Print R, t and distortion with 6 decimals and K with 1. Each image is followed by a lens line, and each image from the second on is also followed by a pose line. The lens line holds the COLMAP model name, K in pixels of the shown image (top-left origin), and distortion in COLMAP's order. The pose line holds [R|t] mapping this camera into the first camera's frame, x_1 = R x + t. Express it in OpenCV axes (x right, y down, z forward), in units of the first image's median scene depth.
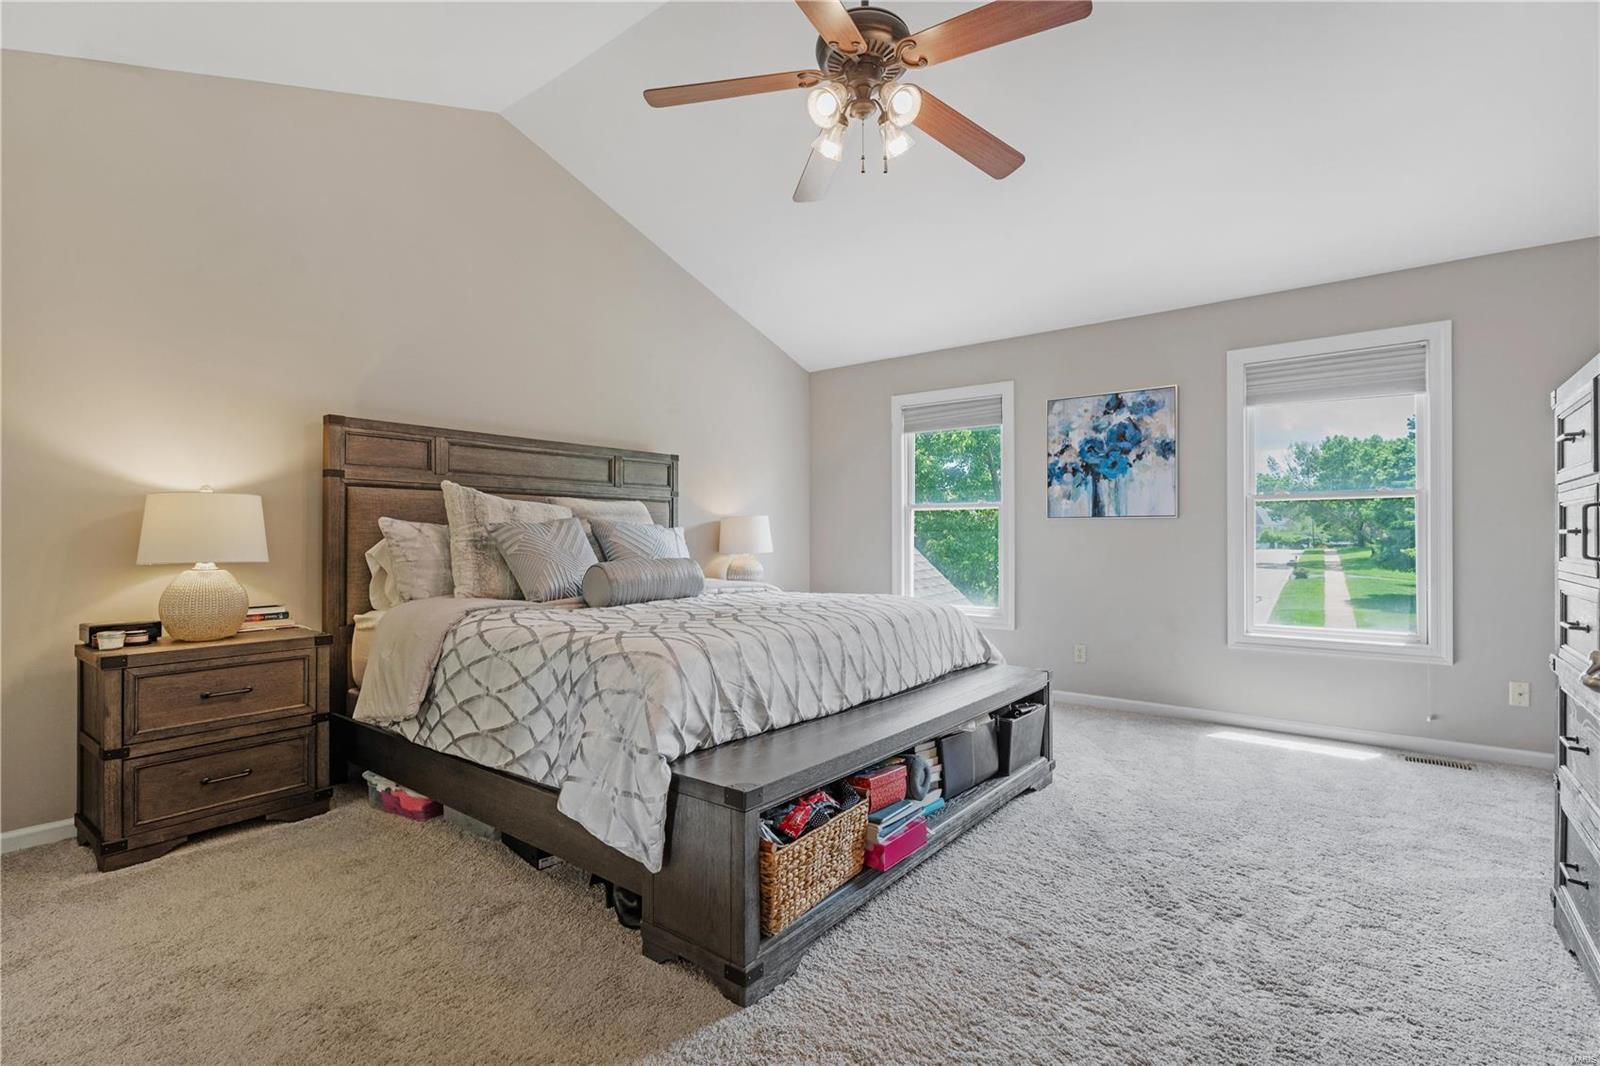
lens RADIAL K [[746.6, 0, 800.0], [0, 746.6, 533.0], [0, 0, 1]] dist [-0.000767, -0.000060]
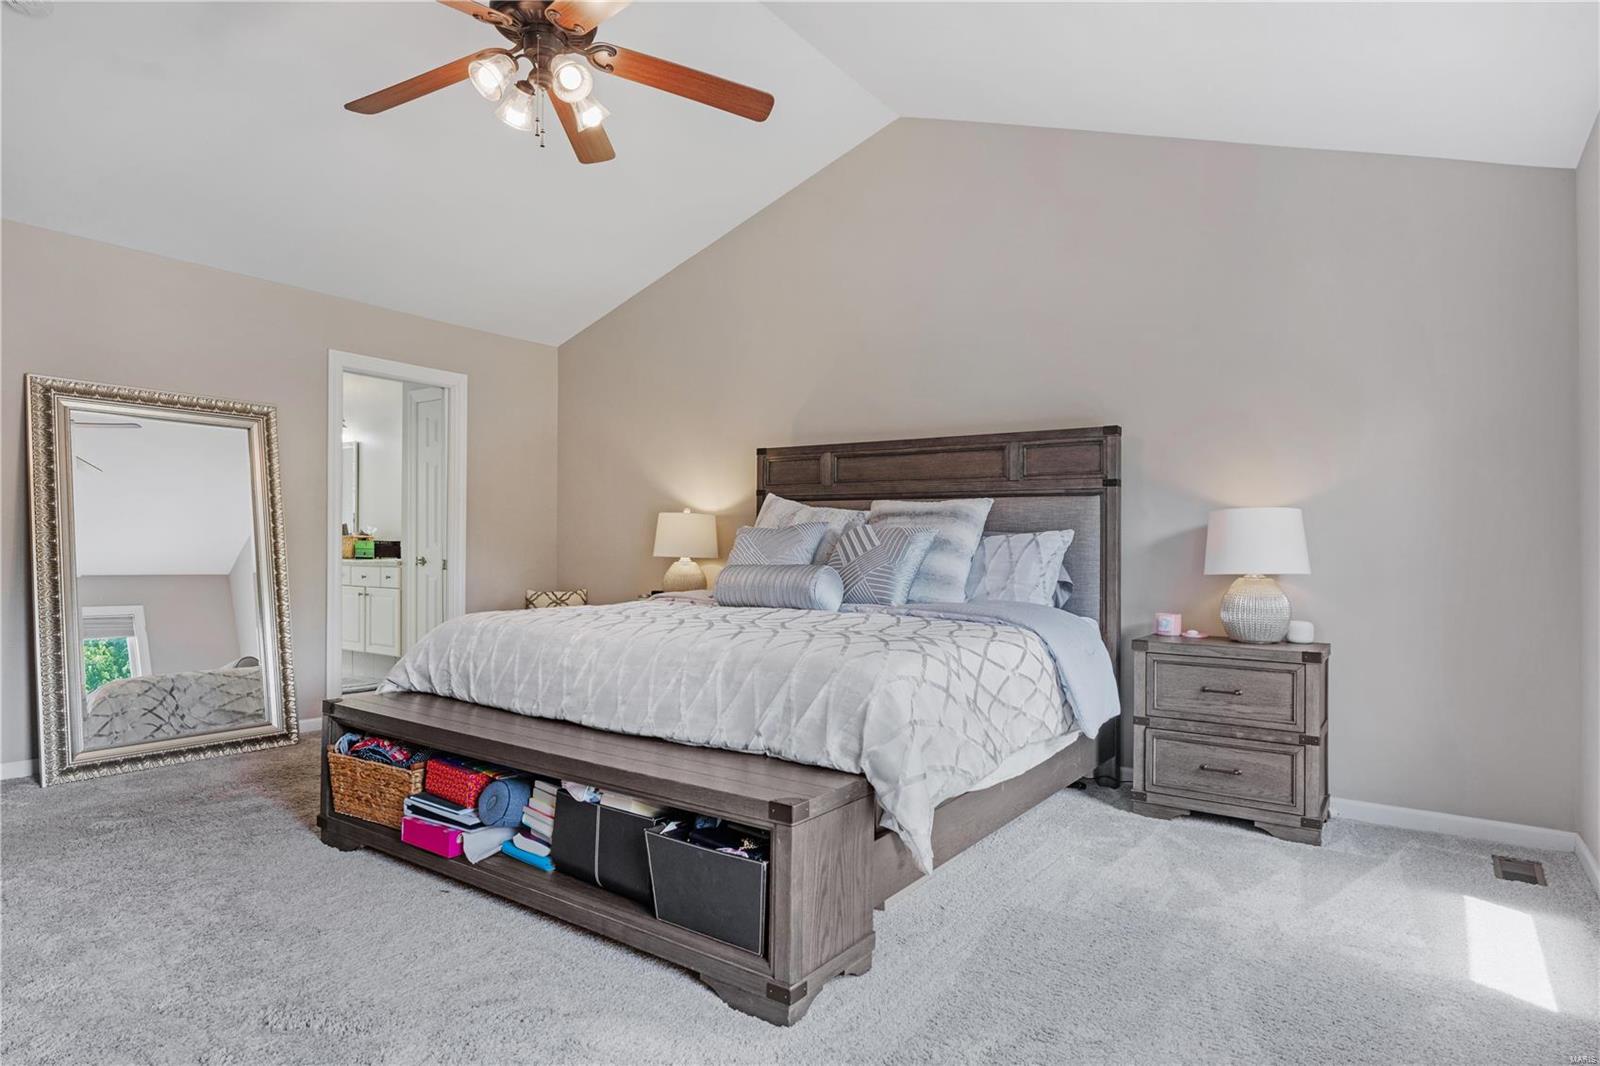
lens RADIAL K [[896.6, 0, 800.0], [0, 896.6, 533.0], [0, 0, 1]] dist [-0.000505, -0.000017]
pose [[0.050965, -0.011714, -0.998632, 0.843555], [-0.006092, 0.999909, -0.012040, 0.007831], [0.998682, 0.006698, 0.050889, 0.882591]]
